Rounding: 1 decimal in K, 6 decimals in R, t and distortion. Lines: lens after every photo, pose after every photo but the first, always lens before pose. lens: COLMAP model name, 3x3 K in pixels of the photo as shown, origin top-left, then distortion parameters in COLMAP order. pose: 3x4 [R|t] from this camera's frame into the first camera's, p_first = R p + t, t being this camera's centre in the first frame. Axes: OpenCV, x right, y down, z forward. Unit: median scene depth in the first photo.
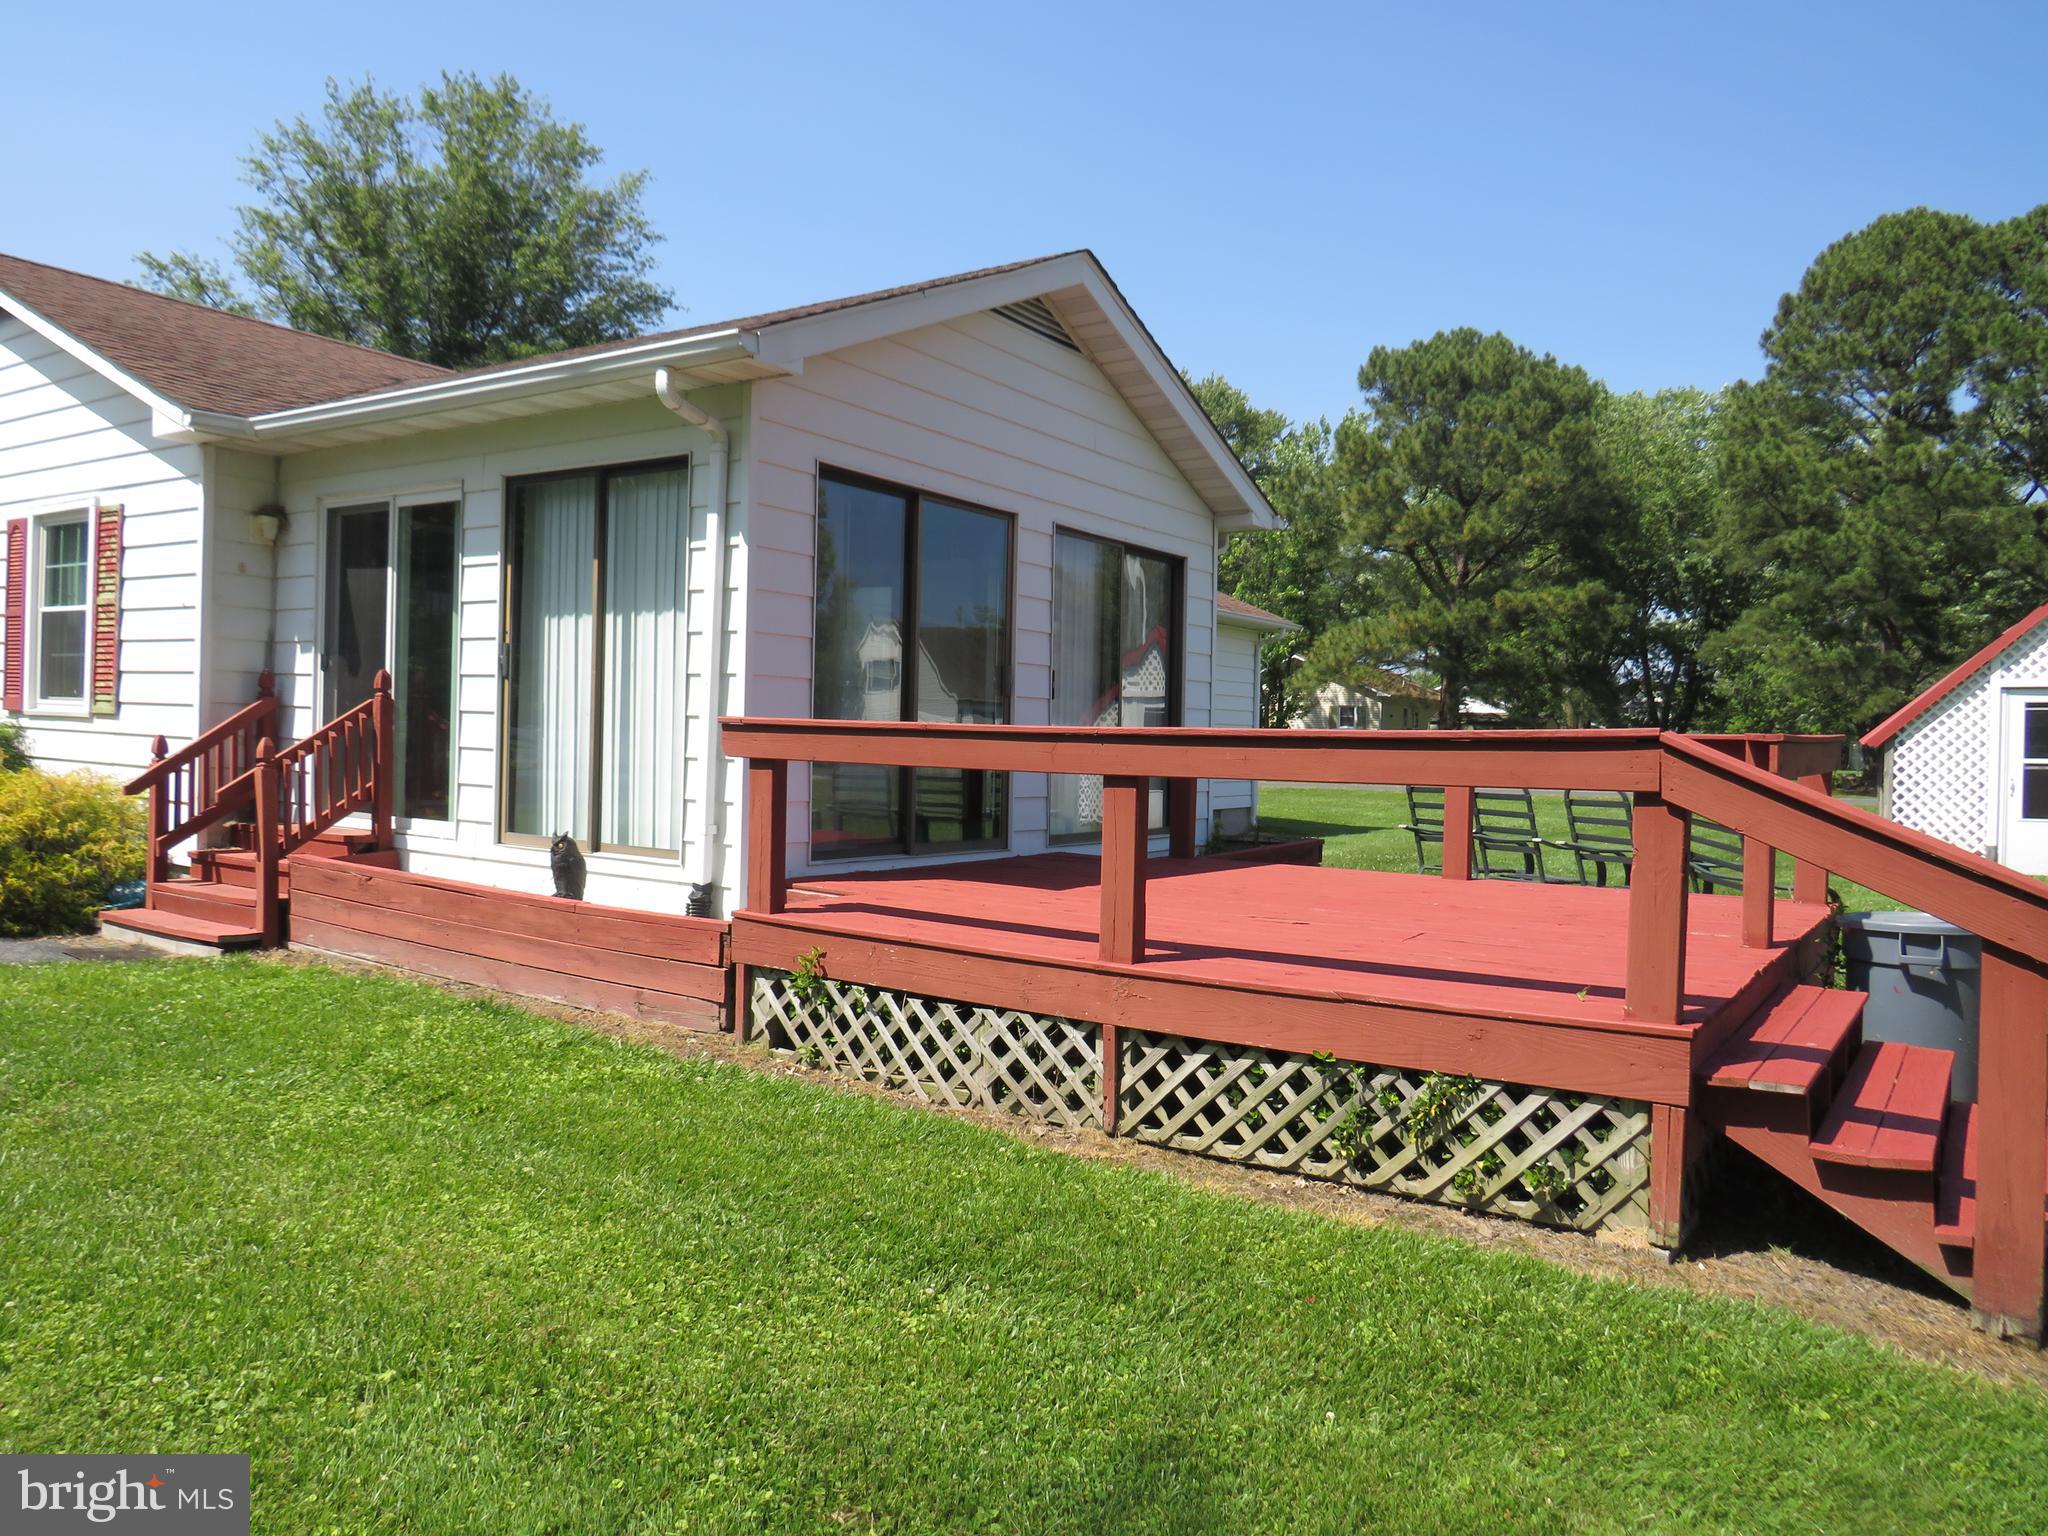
lens RADIAL K [[1463.9, 0, 1026.1], [0, 1463.9, 756.5], [0, 0, 1]] dist [-0.009190, -0.004813]
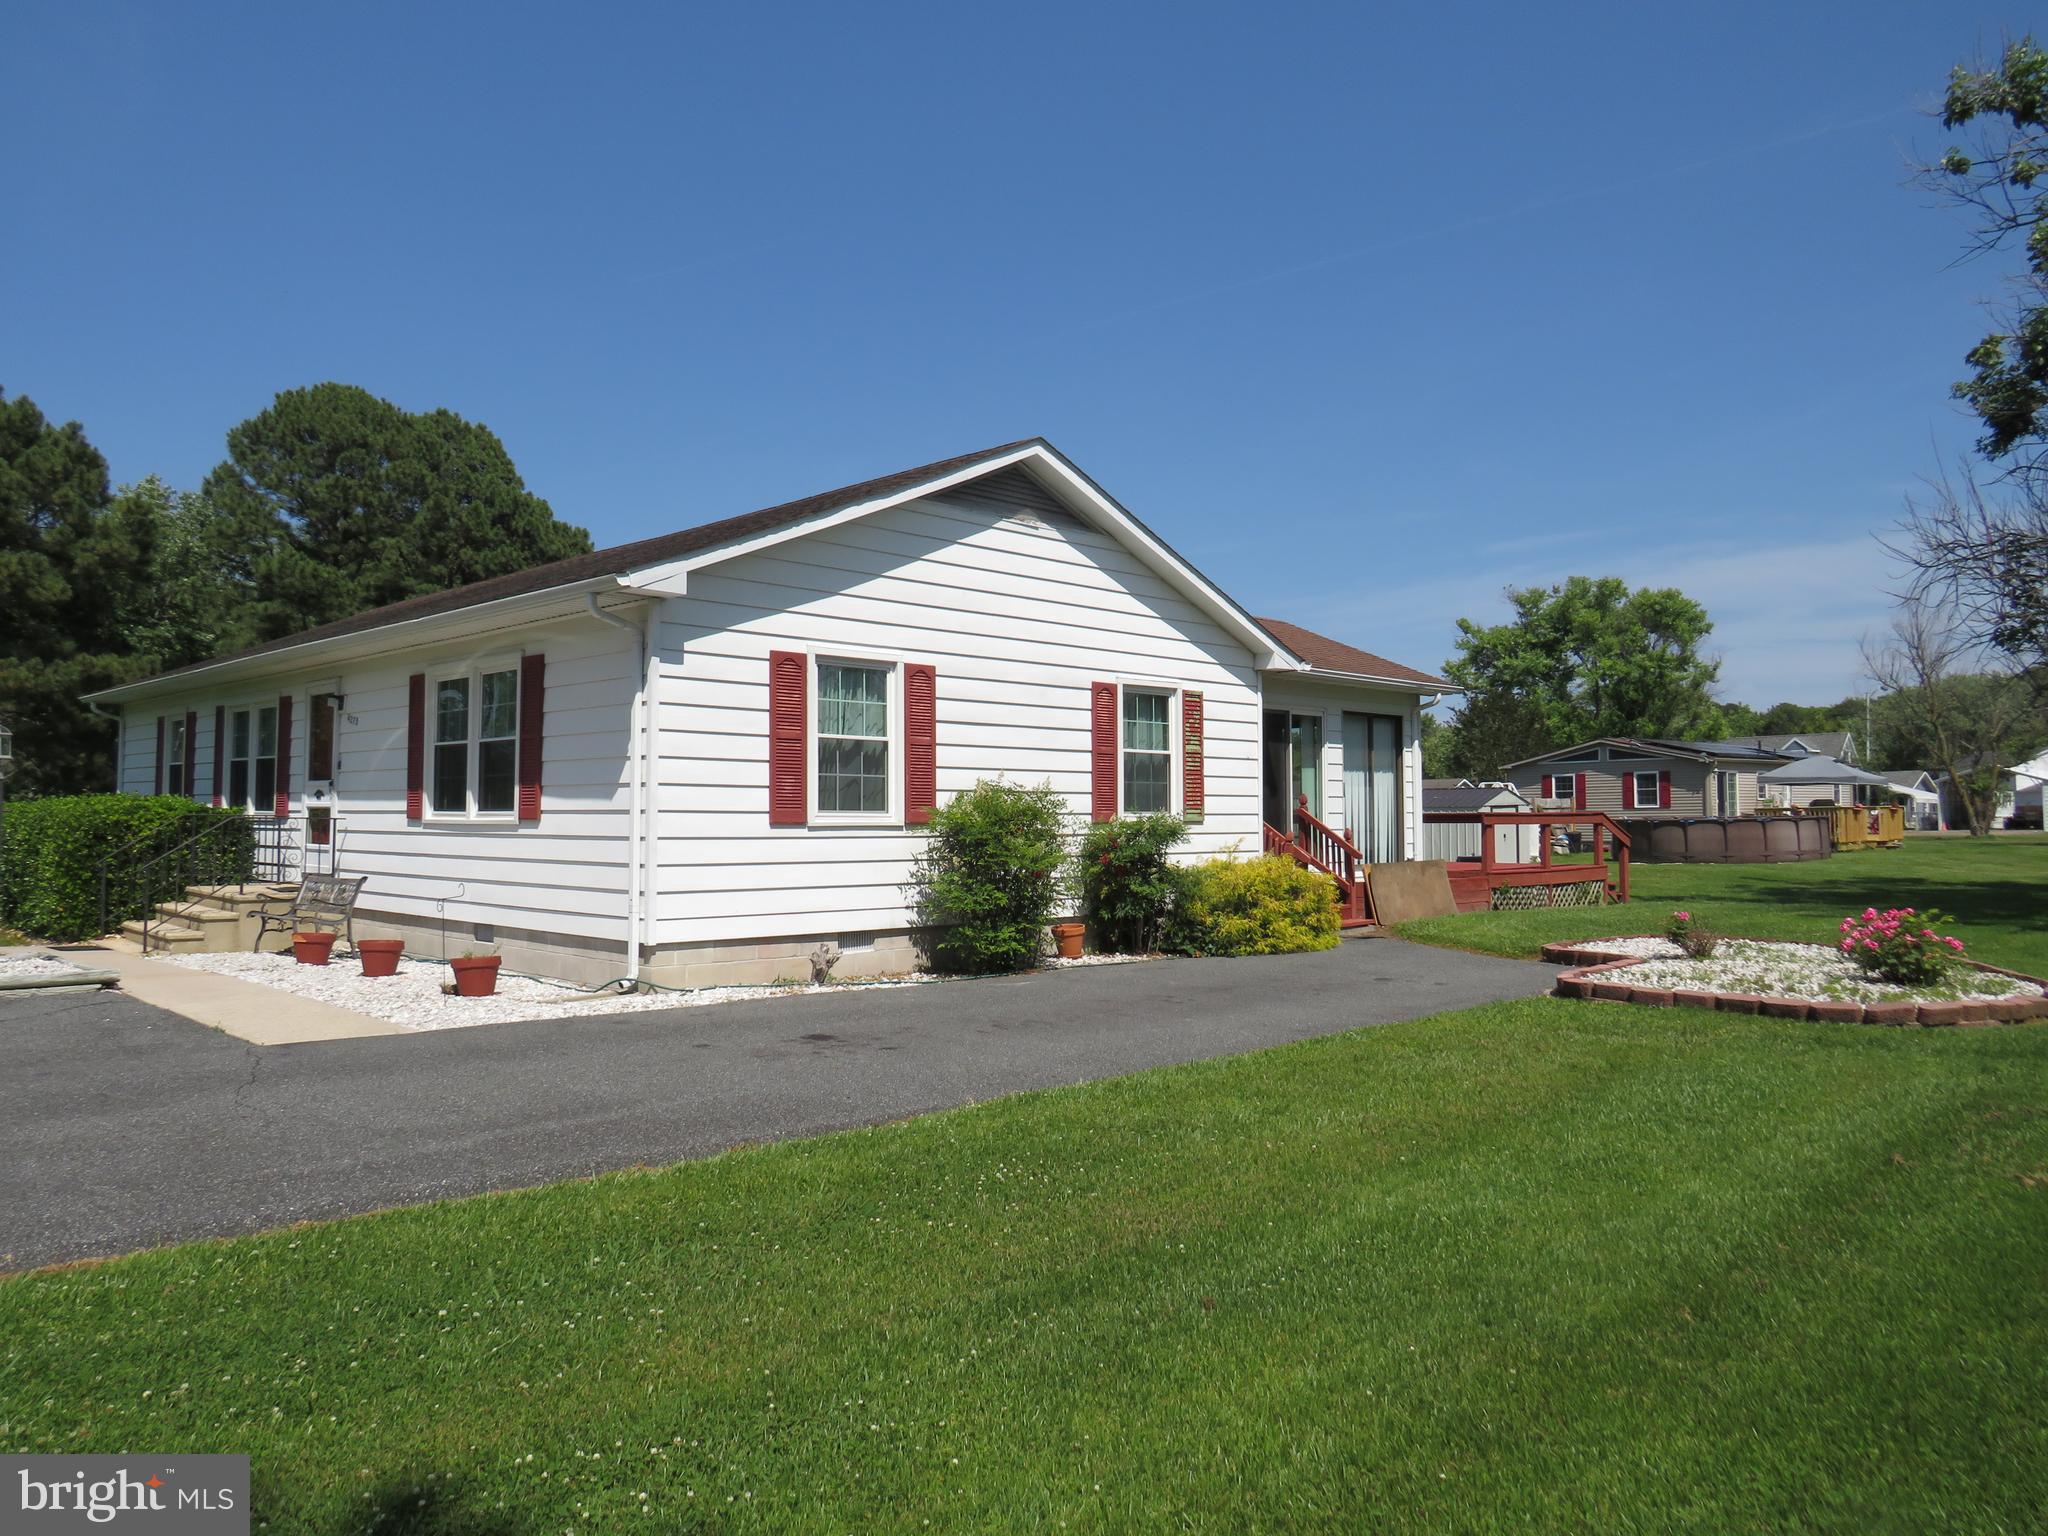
lens RADIAL K [[1463.9, 0, 1026.1], [0, 1463.9, 756.5], [0, 0, 1]] dist [-0.009190, -0.004813]
pose [[0.201867, 0.015358, 0.979293, -2.241570], [0.023309, 0.999519, -0.020480, -0.071476], [-0.979136, 0.026960, 0.201411, 0.858966]]
